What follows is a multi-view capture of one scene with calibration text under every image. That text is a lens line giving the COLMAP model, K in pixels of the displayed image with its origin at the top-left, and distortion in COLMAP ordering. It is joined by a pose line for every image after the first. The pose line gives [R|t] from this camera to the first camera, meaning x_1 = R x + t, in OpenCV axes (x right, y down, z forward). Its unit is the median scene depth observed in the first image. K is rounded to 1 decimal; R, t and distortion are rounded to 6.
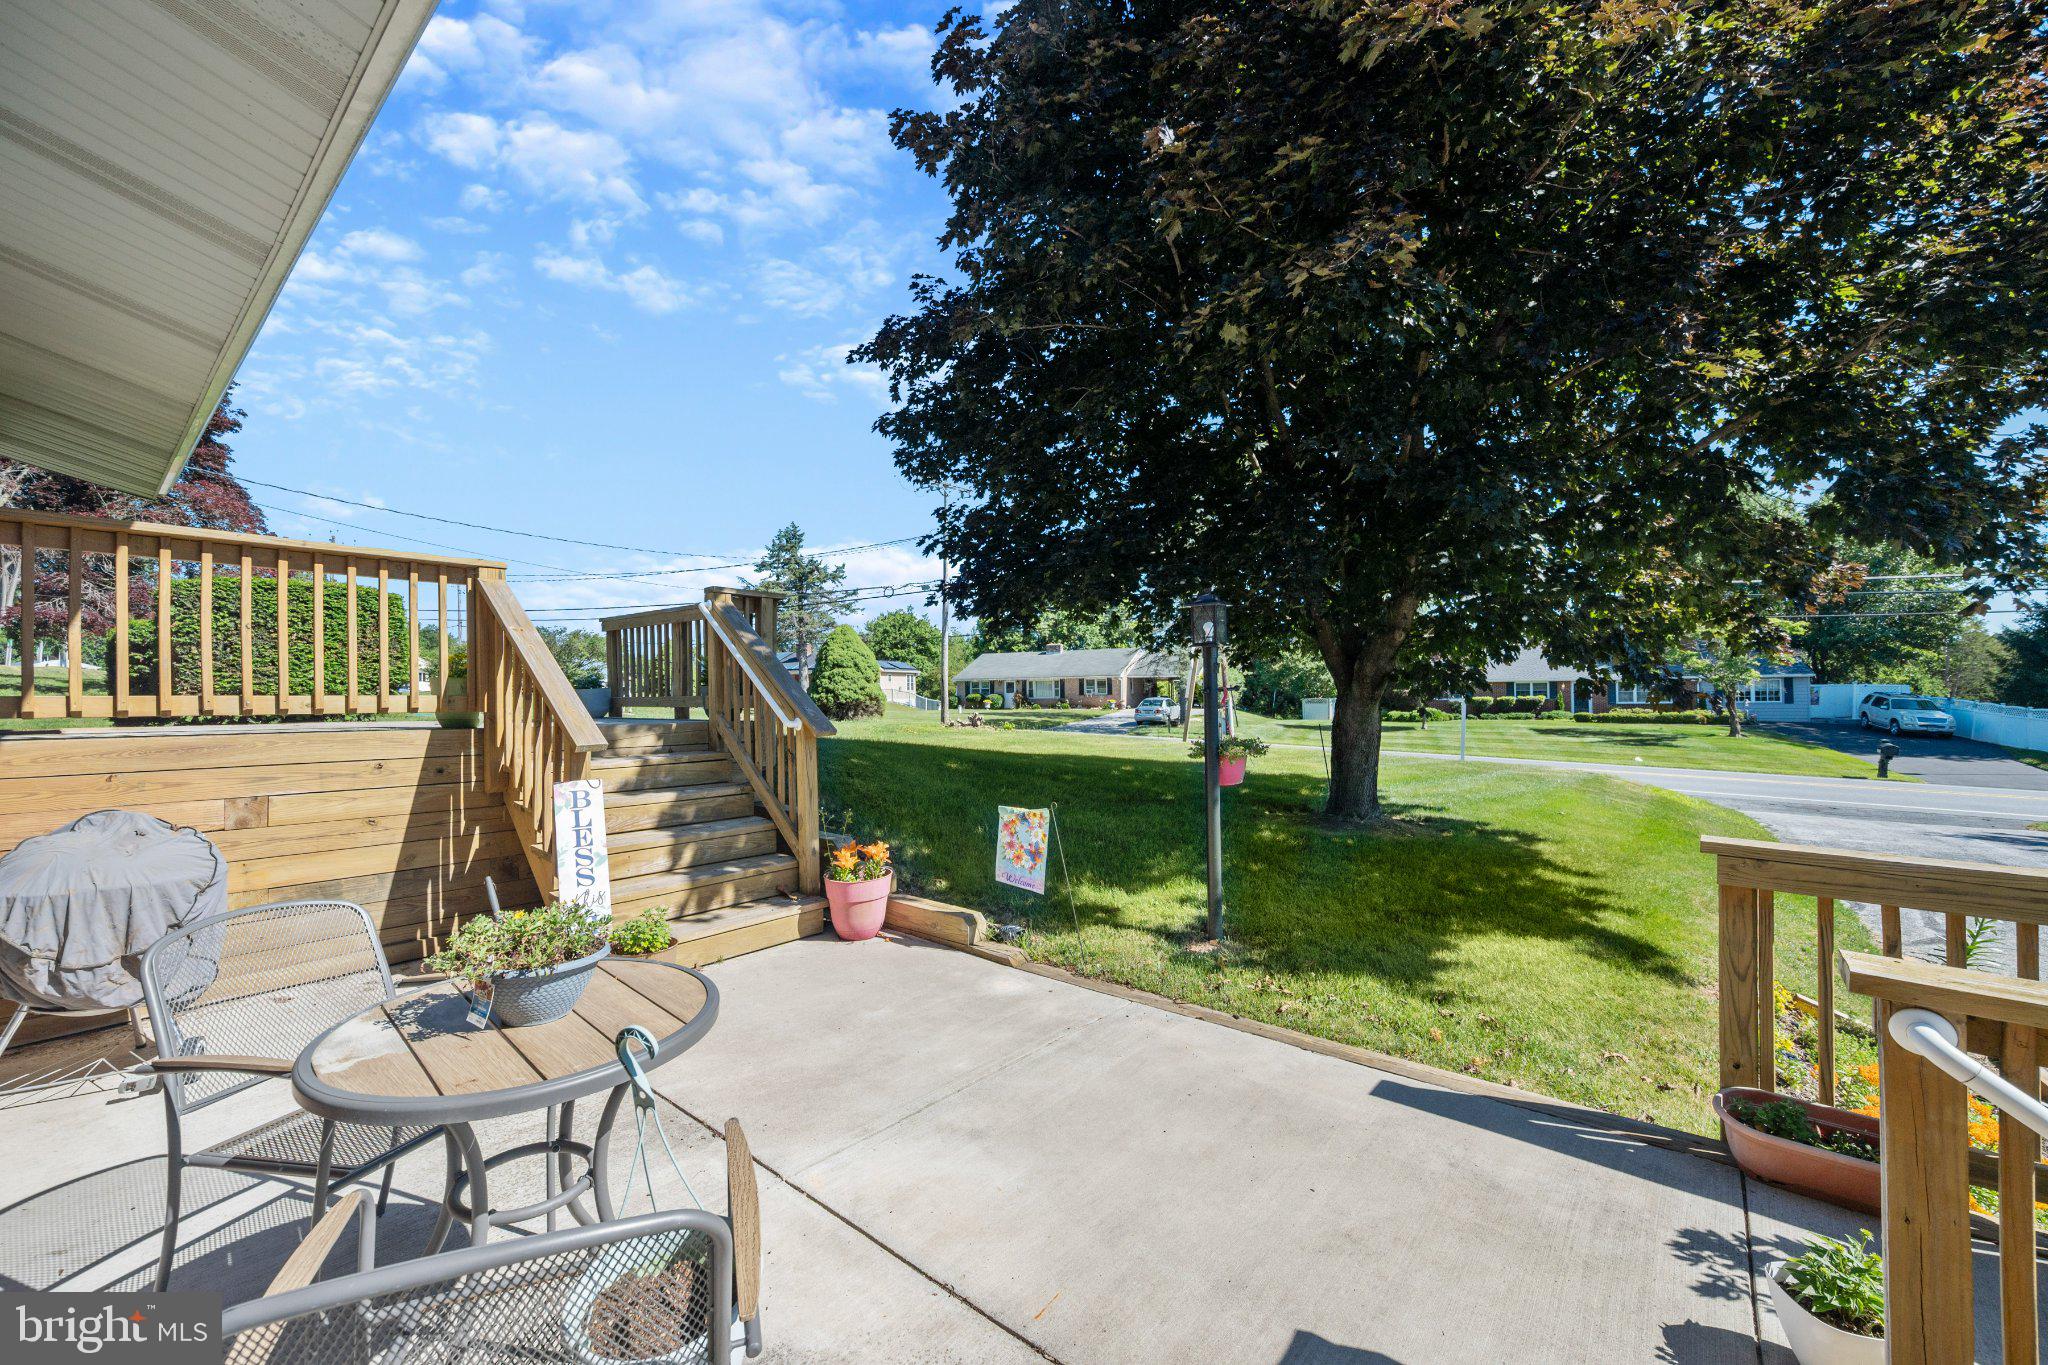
lens RADIAL K [[797.8, 0, 1026.6], [0, 797.8, 689.7], [0, 0, 1]] dist [-0.004783, -0.000344]
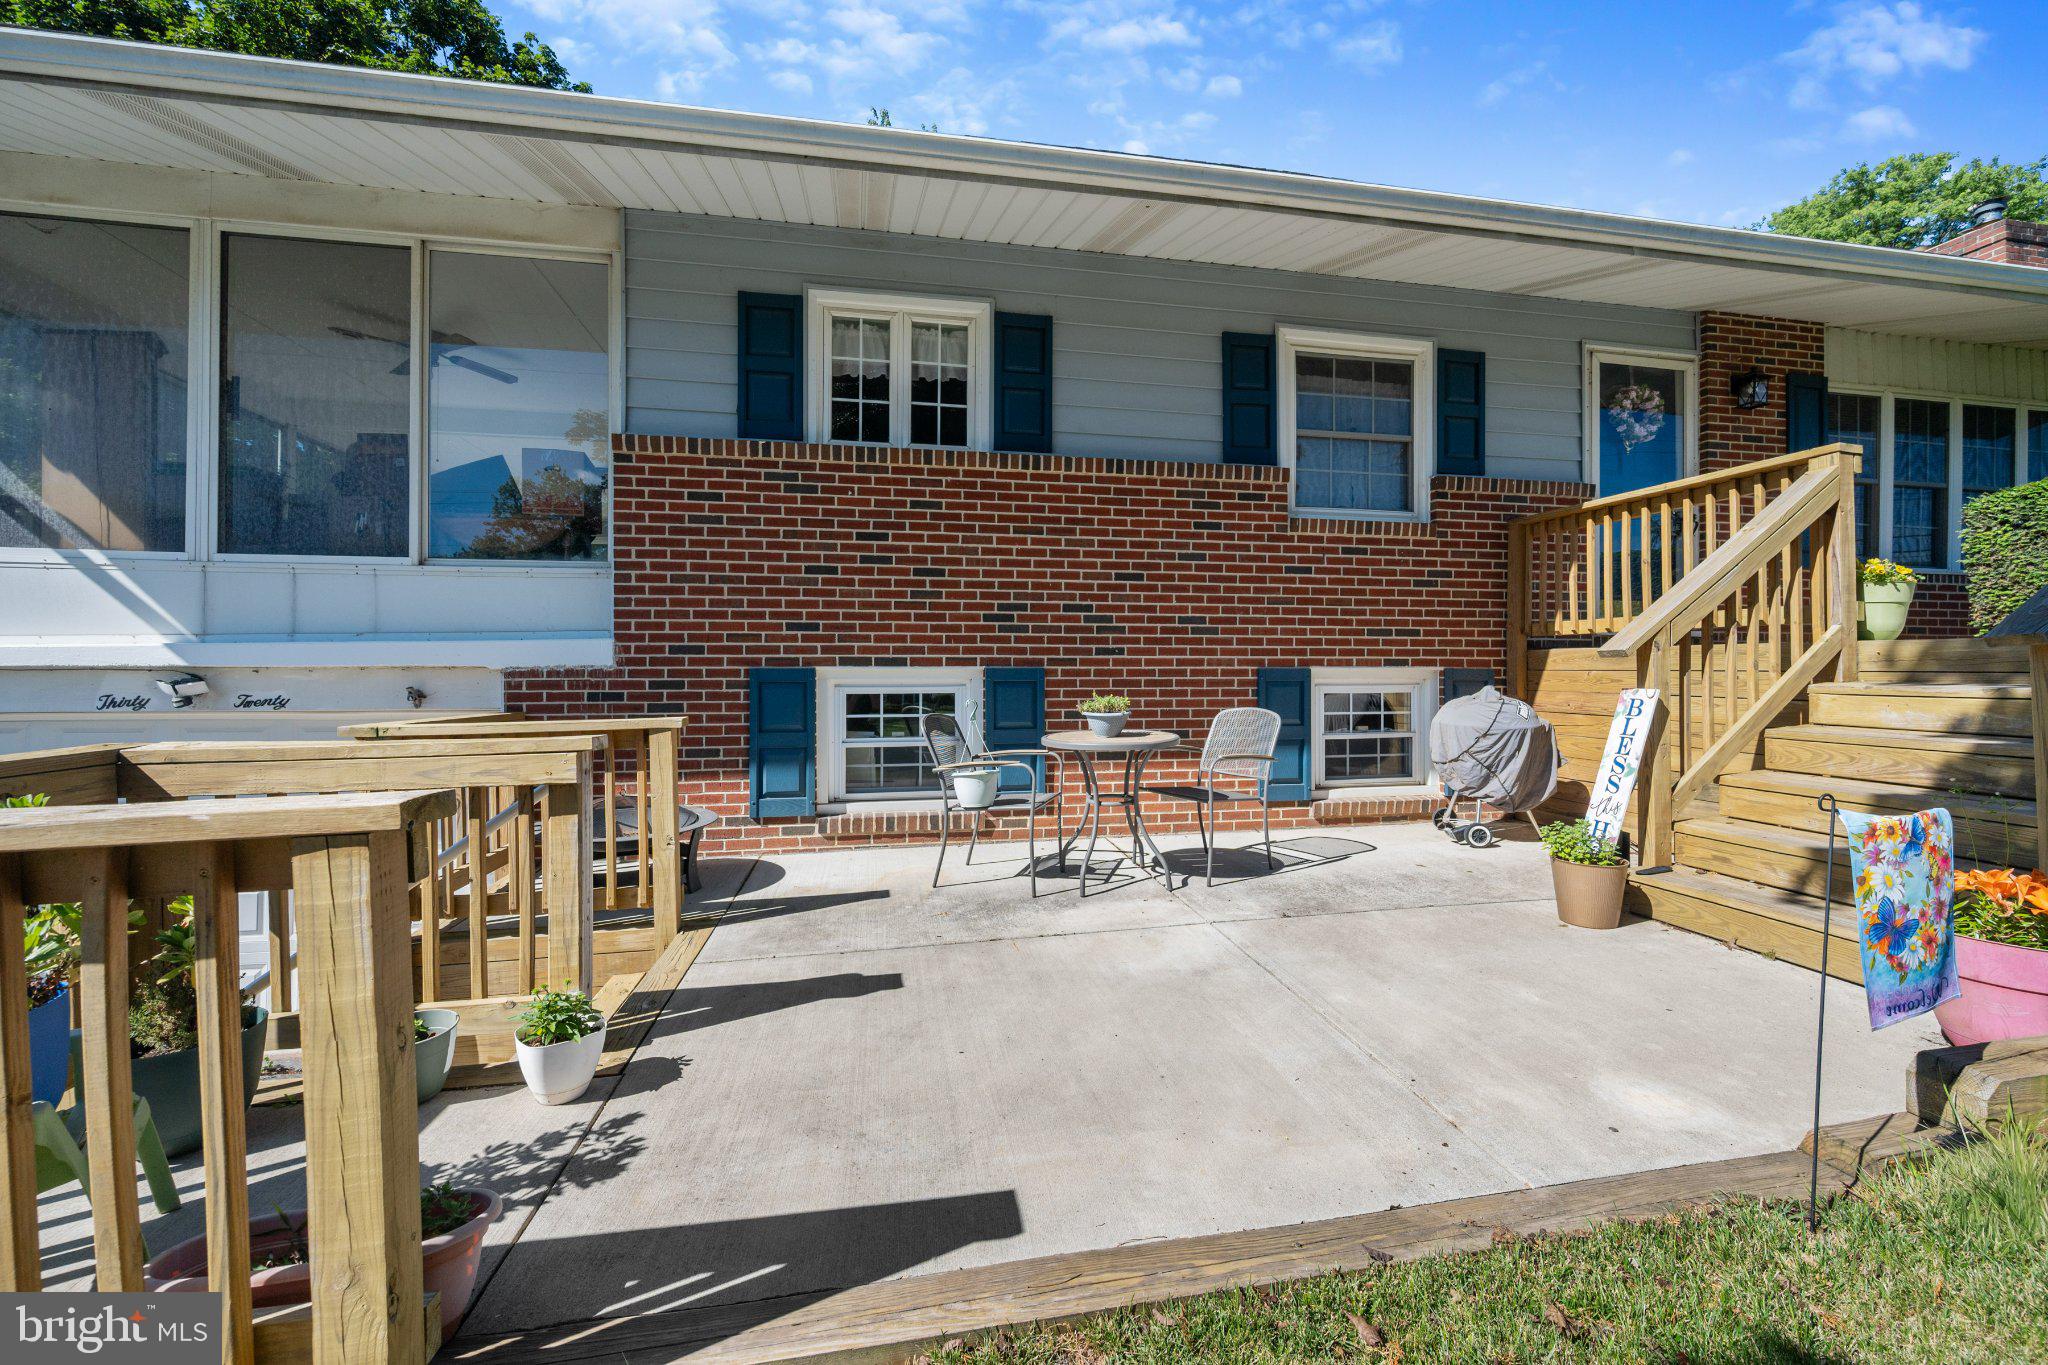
lens RADIAL K [[797.8, 0, 1026.6], [0, 797.8, 689.7], [0, 0, 1]] dist [-0.004783, -0.000344]
pose [[-0.632063, 0.029751, -0.774346, 0.870550], [0.015598, 0.999549, 0.025671, 0.103537], [0.774760, 0.004148, -0.632242, 1.366475]]
